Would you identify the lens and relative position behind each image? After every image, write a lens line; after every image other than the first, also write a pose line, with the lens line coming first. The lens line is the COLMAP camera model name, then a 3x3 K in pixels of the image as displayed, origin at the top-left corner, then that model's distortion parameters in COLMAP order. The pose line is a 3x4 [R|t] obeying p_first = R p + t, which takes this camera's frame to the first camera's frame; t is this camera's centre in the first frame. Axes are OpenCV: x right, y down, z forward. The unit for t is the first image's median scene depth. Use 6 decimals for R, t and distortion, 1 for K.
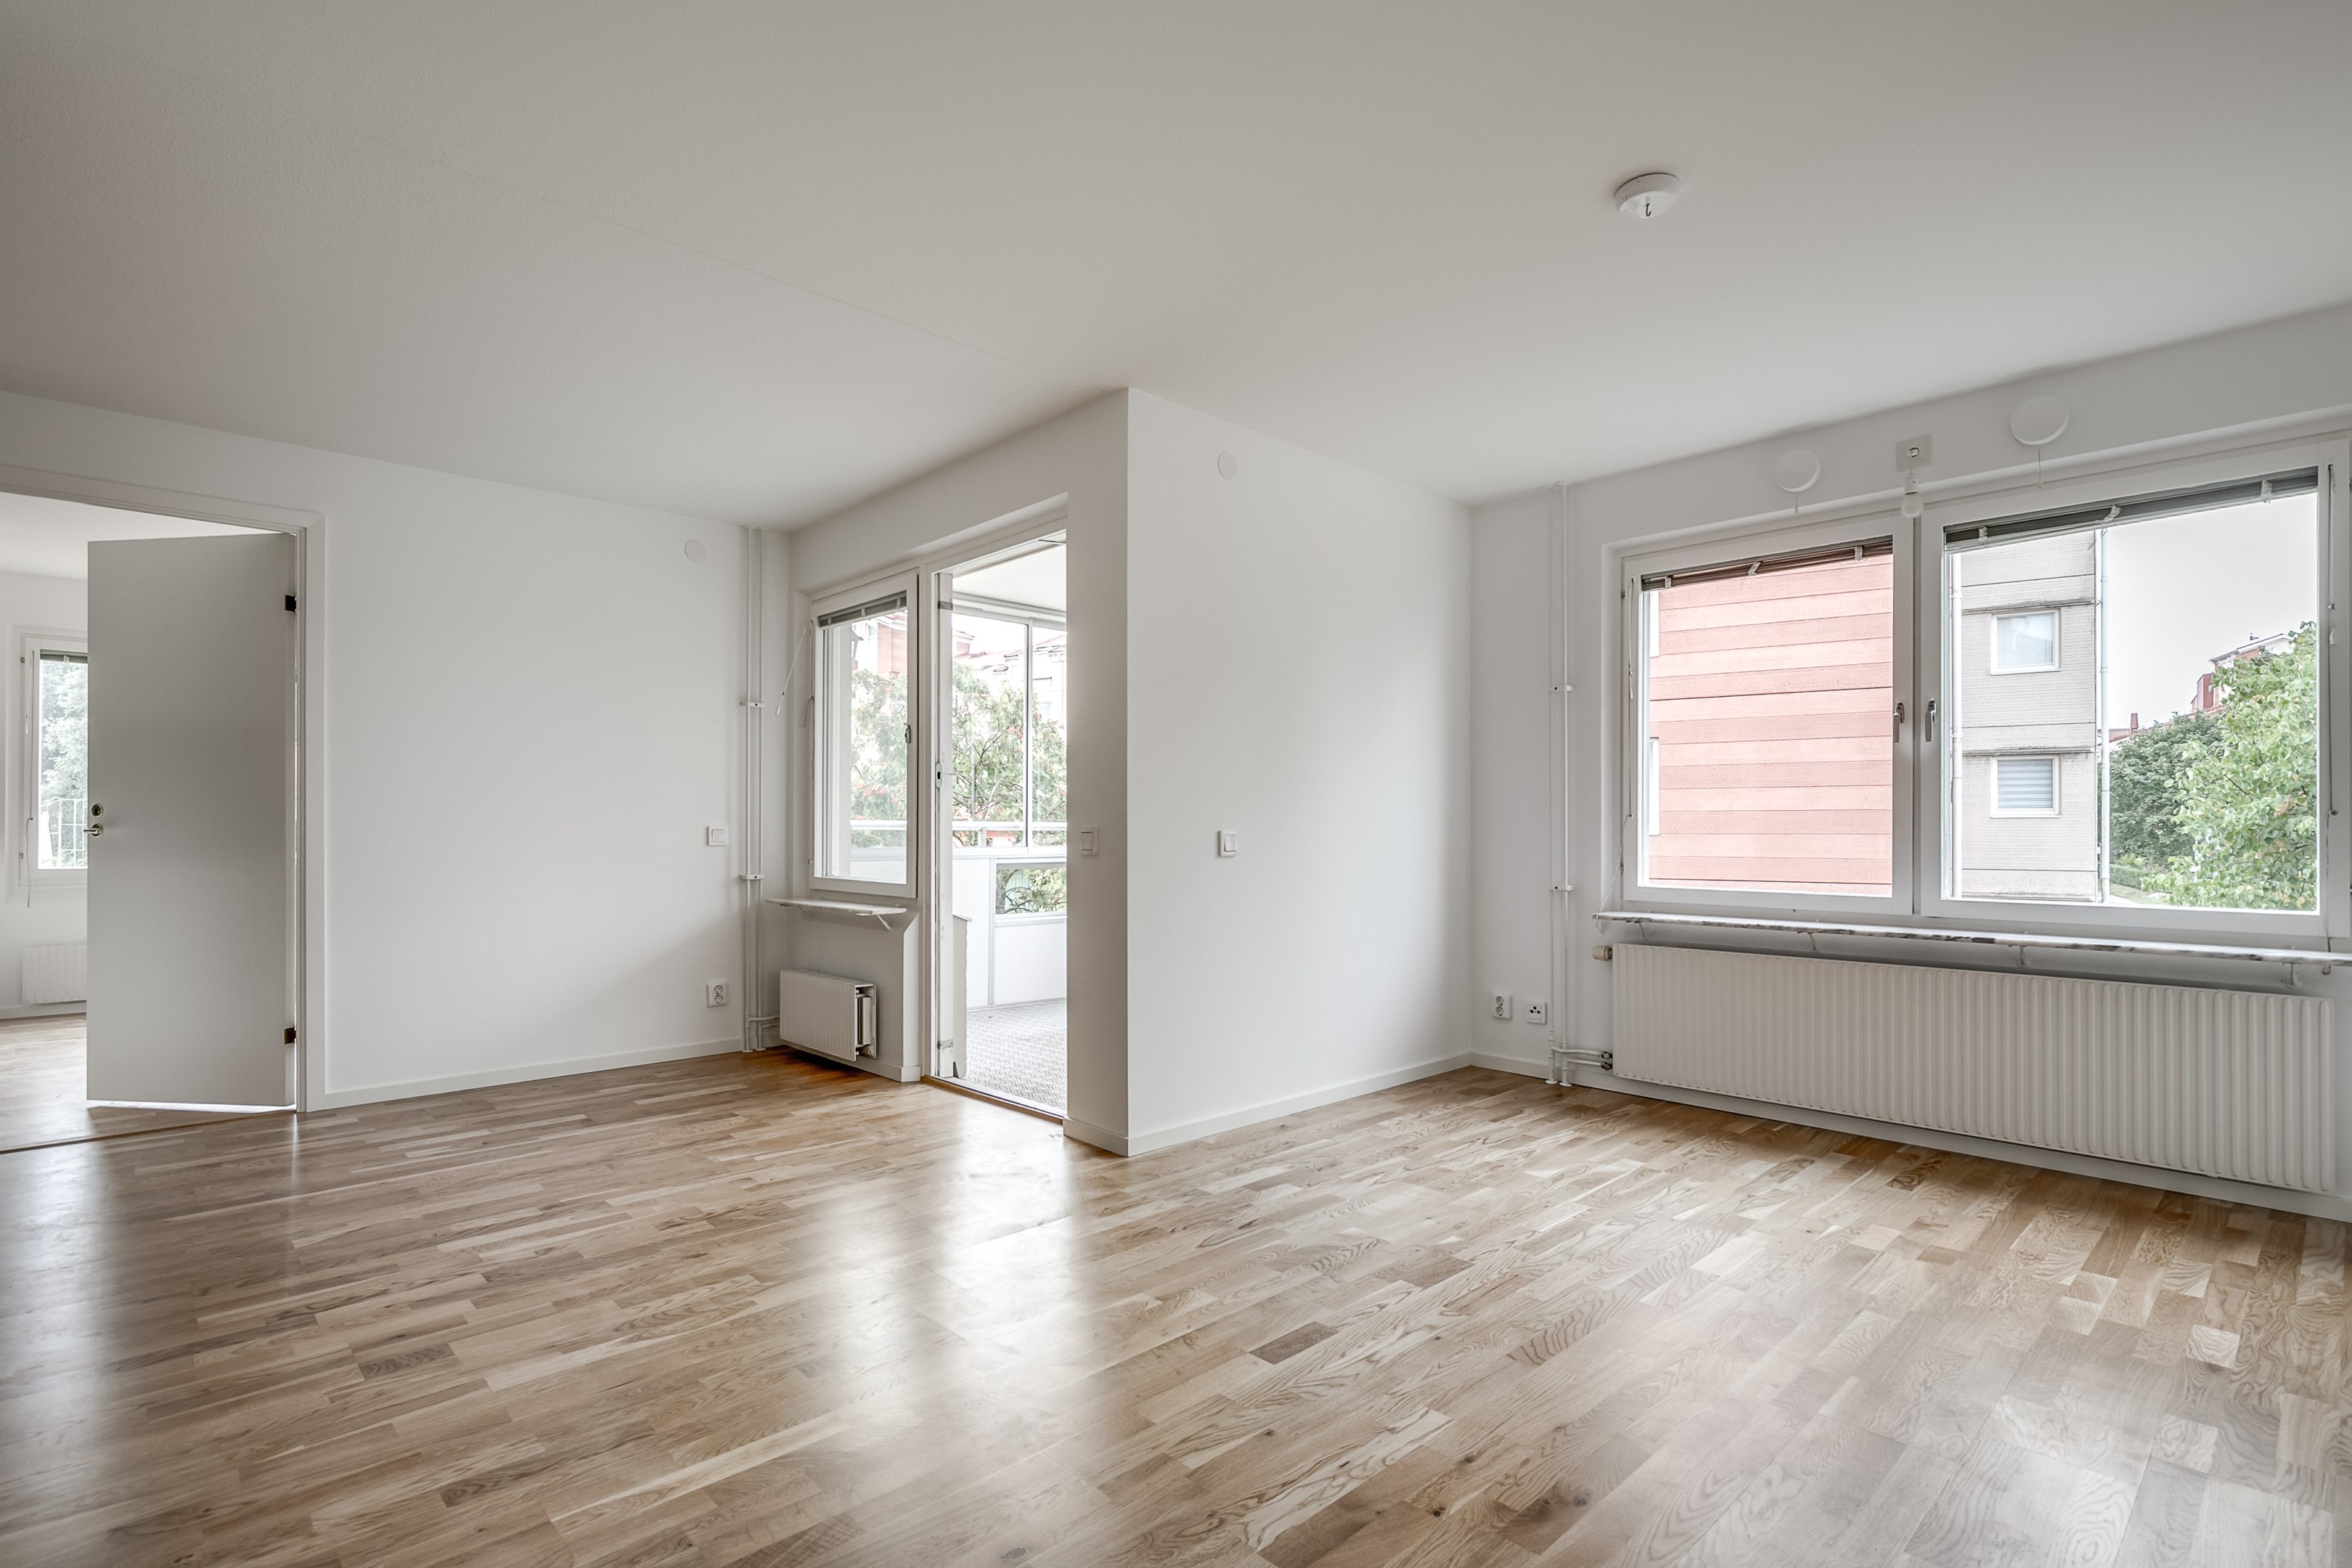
lens RADIAL K [[1130.5, 0, 1178.9], [0, 1130.5, 813.9], [0, 0, 1]] dist [-0.000754, -0.000508]
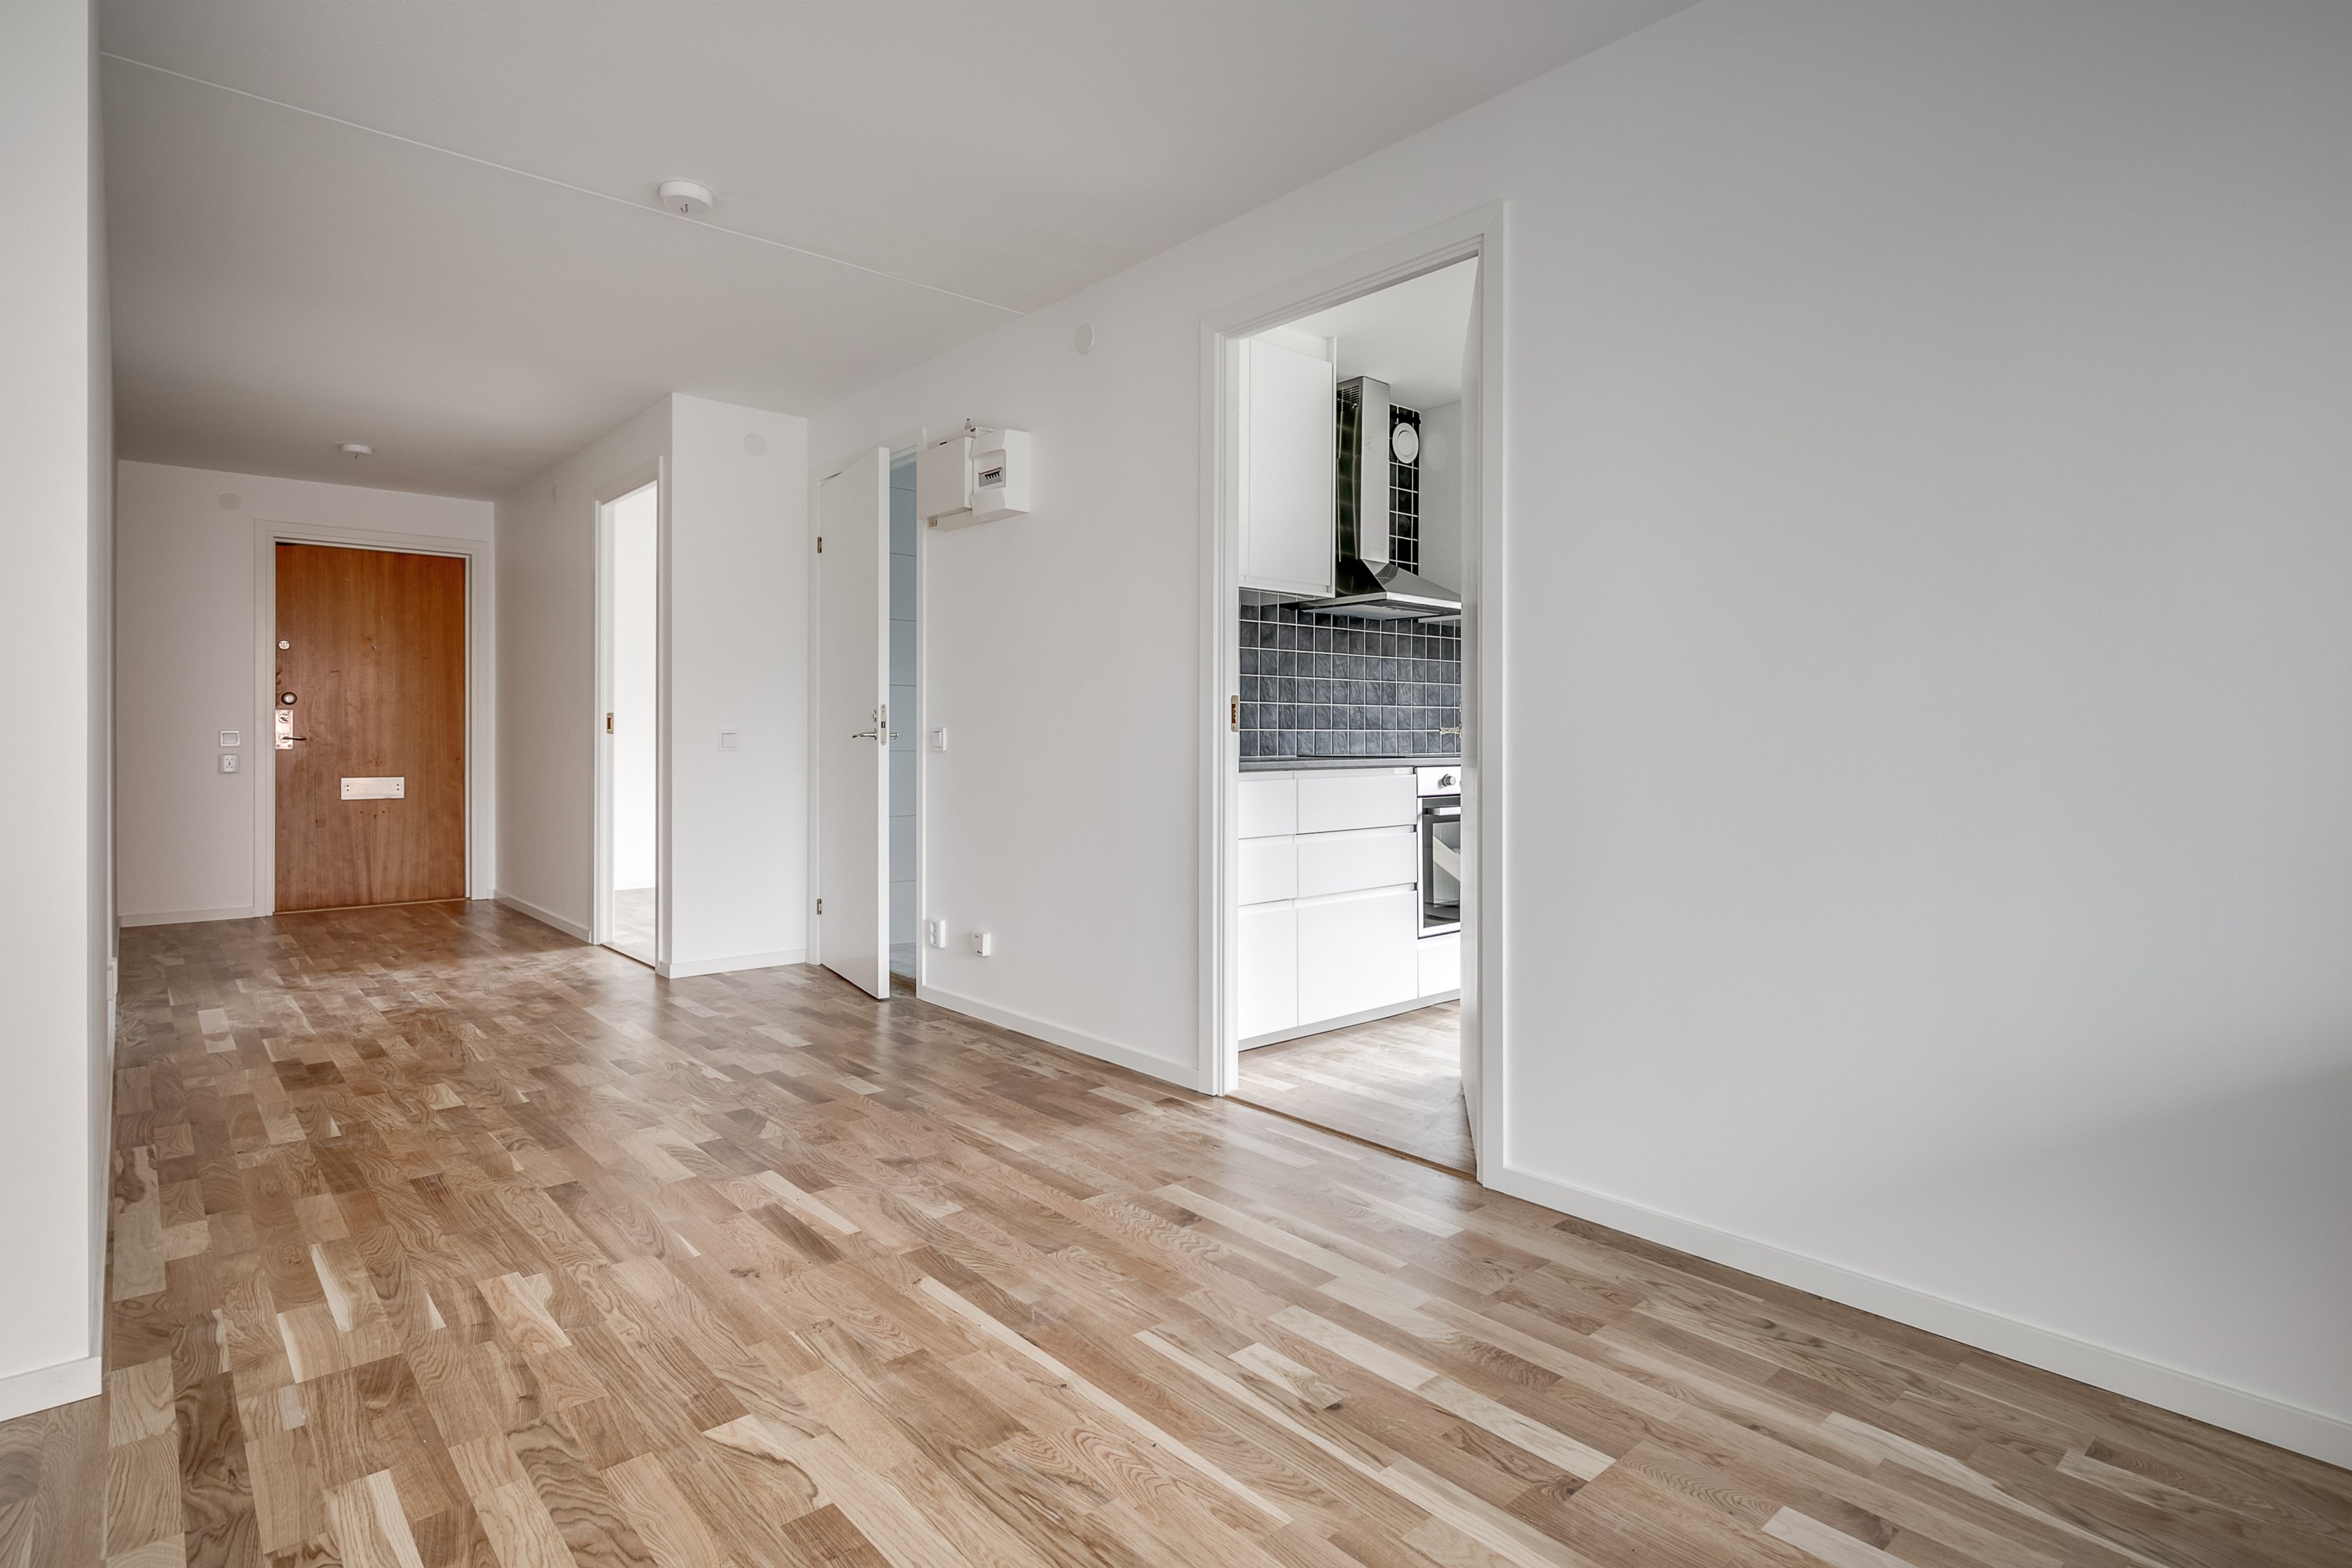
lens RADIAL K [[1195.6, 0, 1181.4], [0, 1195.6, 738.3], [0, 0, 1]] dist [-0.003597, -0.001137]
pose [[-0.031485, 0.000829, -0.999504, -0.132433], [0.009095, 0.999958, 0.000542, 0.020660], [0.999463, -0.009073, -0.031492, 0.968584]]
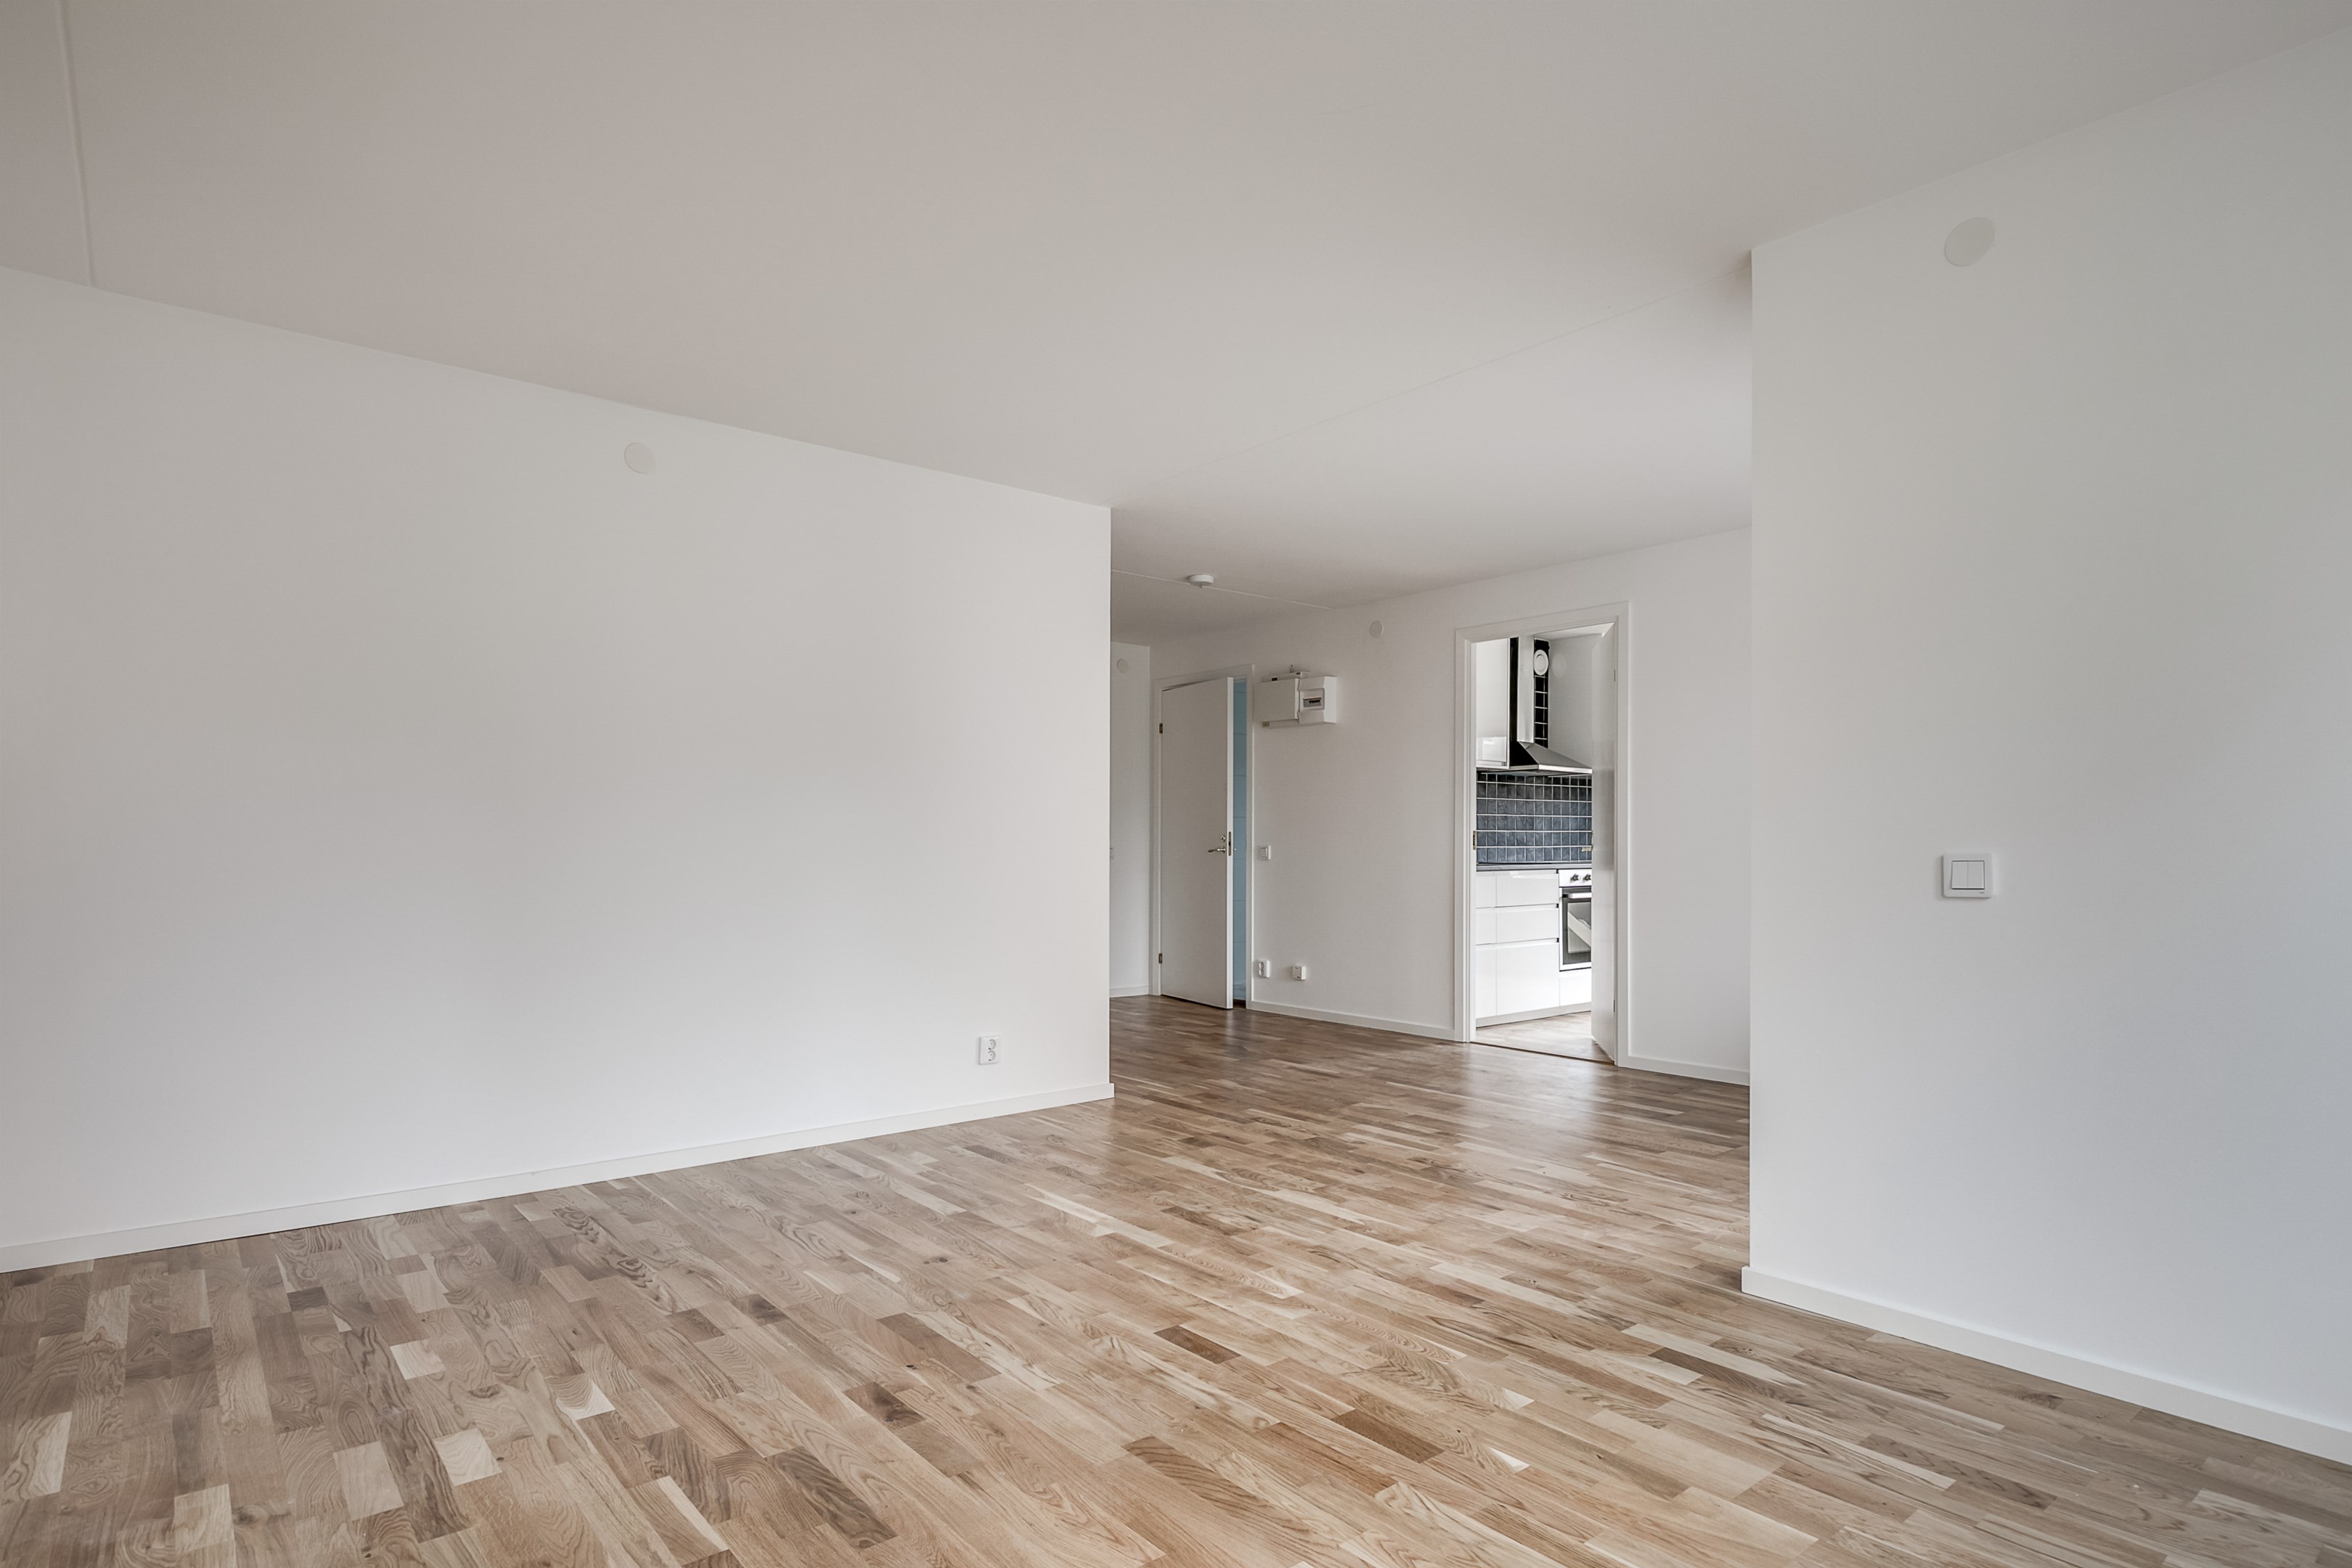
lens RADIAL K [[1225.3, 0, 1143.8], [0, 1225.3, 836.6], [0, 0, 1]] dist [-0.002309, -0.000555]
pose [[-0.087672, -0.006608, -0.996127, 0.764670], [0.008518, 0.999936, -0.007383, 0.006531], [0.996113, -0.009132, -0.087611, 0.656883]]
